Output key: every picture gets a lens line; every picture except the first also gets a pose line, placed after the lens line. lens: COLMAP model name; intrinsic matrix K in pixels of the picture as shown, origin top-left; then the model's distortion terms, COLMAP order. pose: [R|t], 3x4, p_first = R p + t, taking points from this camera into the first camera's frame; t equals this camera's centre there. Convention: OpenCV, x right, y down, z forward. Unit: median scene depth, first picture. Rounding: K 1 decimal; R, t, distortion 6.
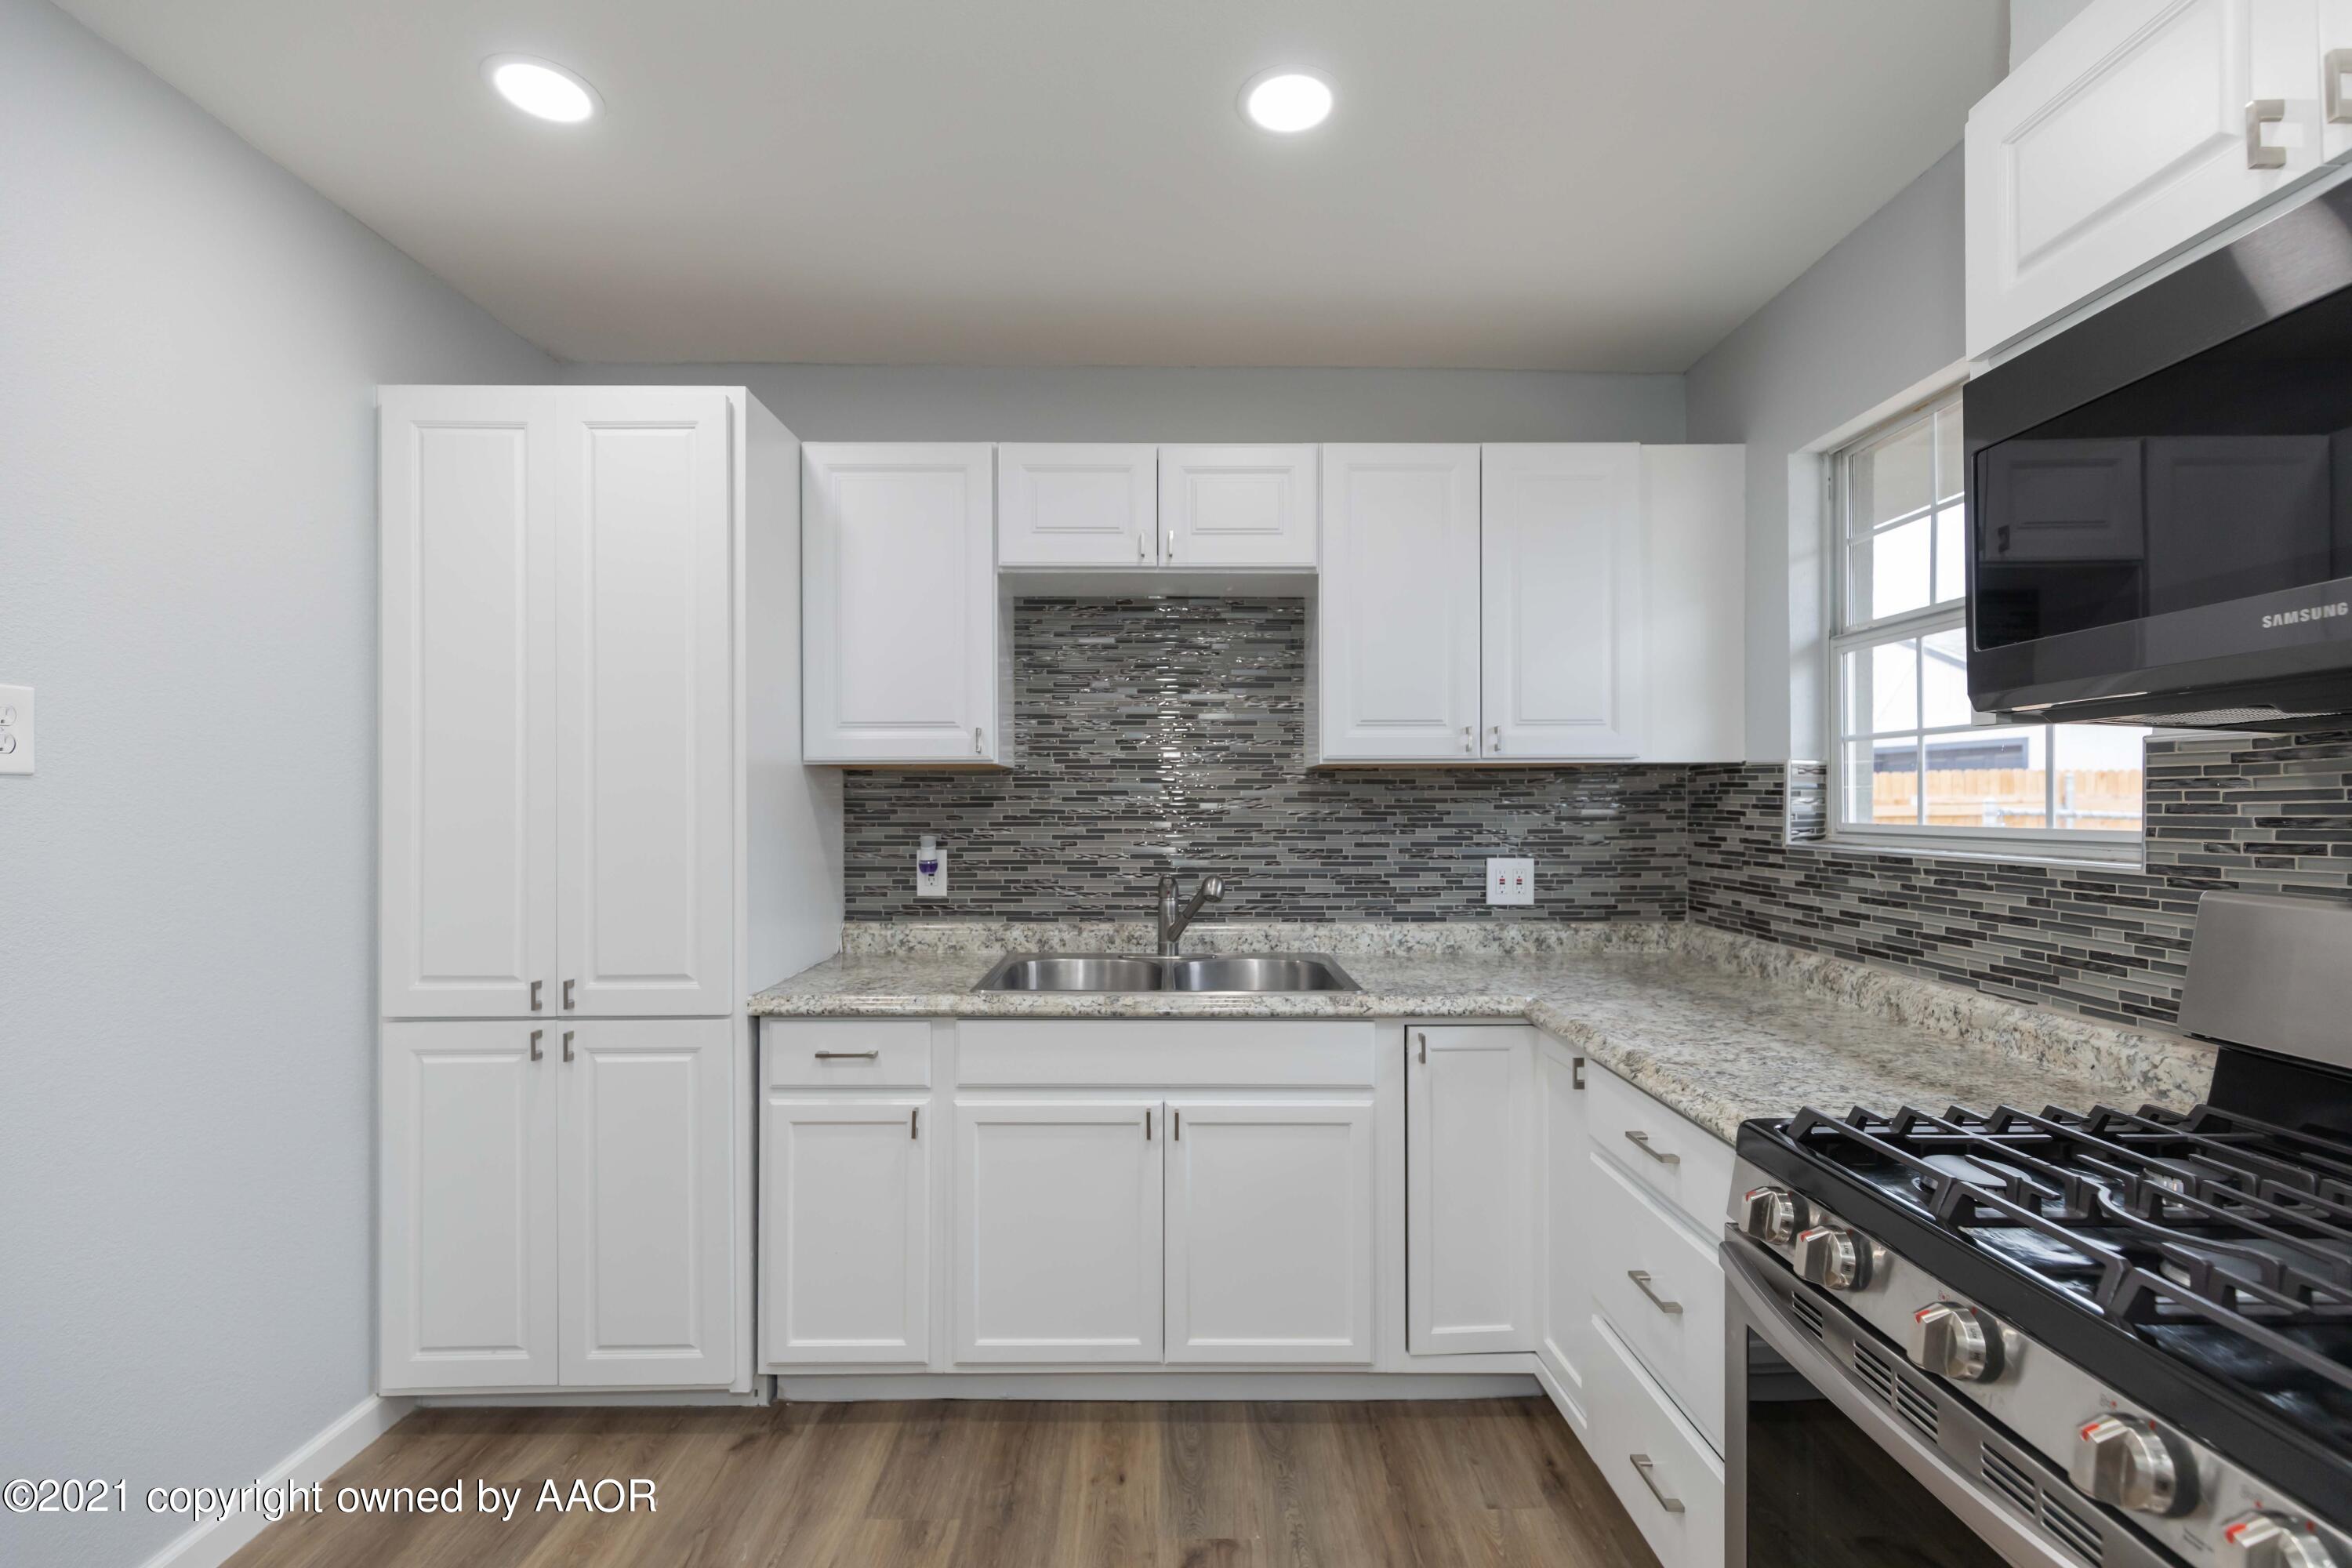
lens RADIAL K [[1061.0, 0, 1173.0], [0, 1061.0, 798.7], [0, 0, 1]] dist [0.006800, -0.000560]
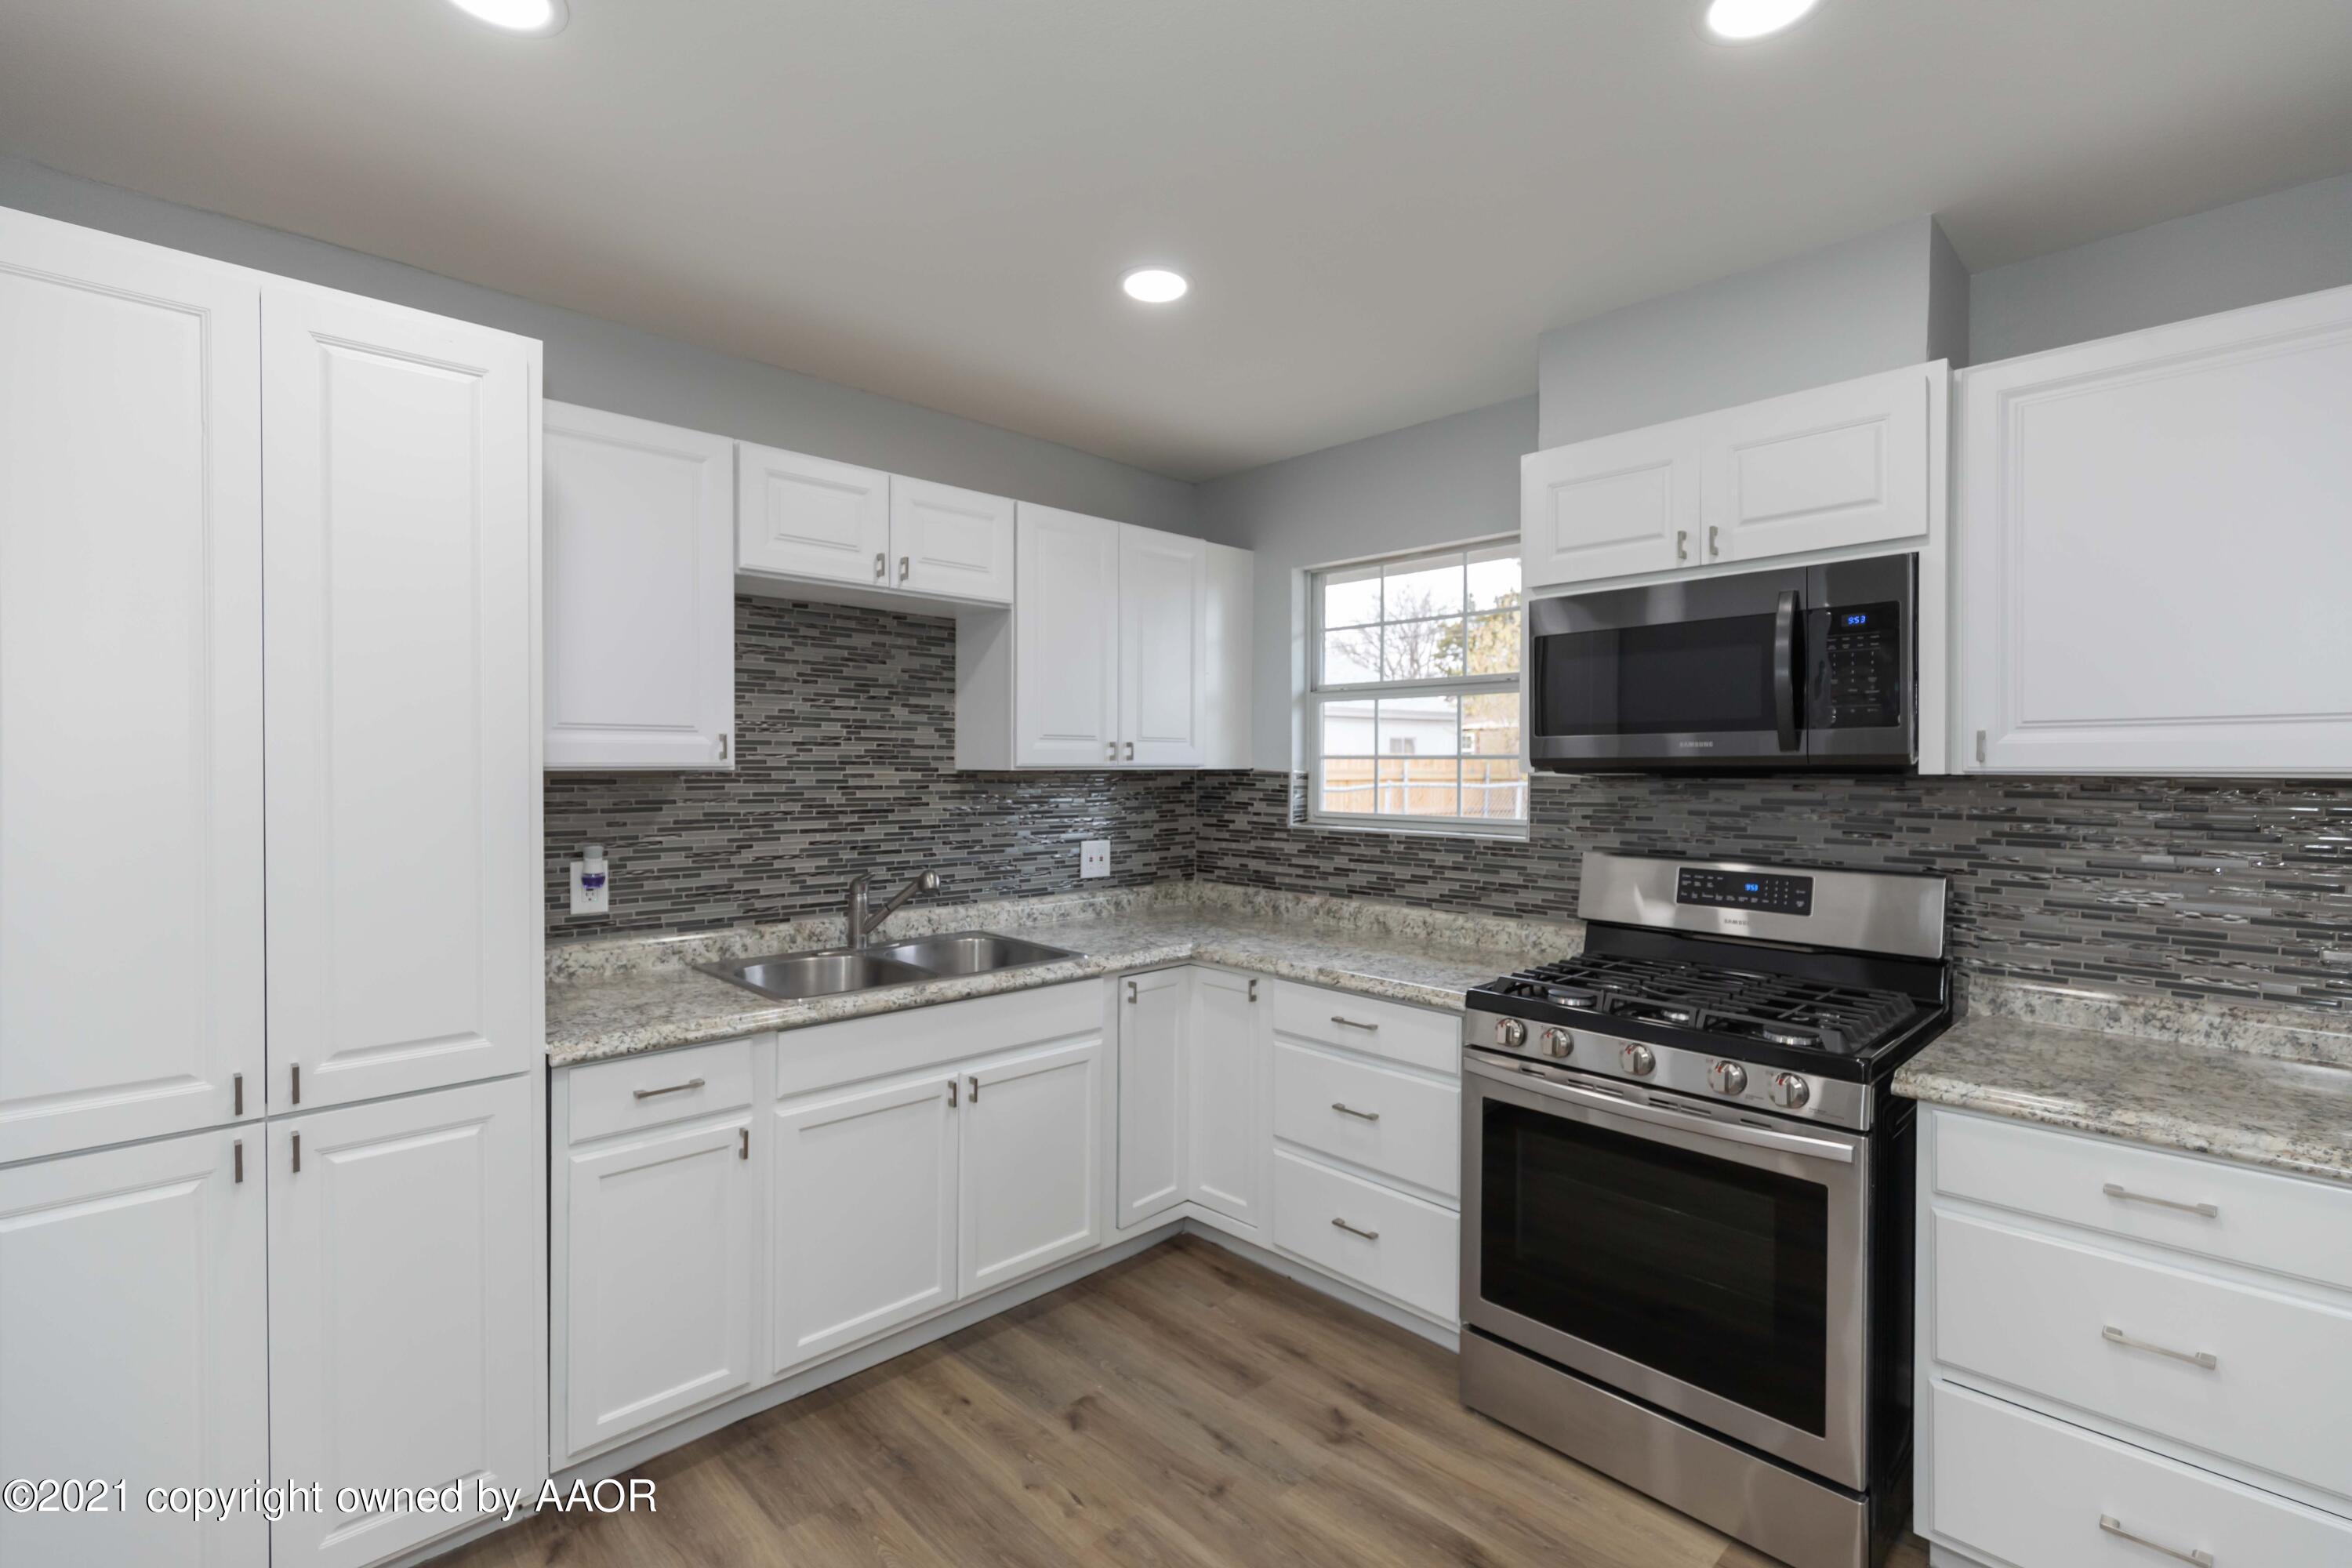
lens RADIAL K [[1061.0, 0, 1190.5], [0, 1061.0, 771.7], [0, 0, 1]] dist [0.006800, -0.000560]
pose [[0.721833, -0.000722, 0.692067, -0.572933], [-0.007446, 0.999933, 0.008808, -0.046074], [-0.692028, -0.011511, 0.721779, 0.006815]]
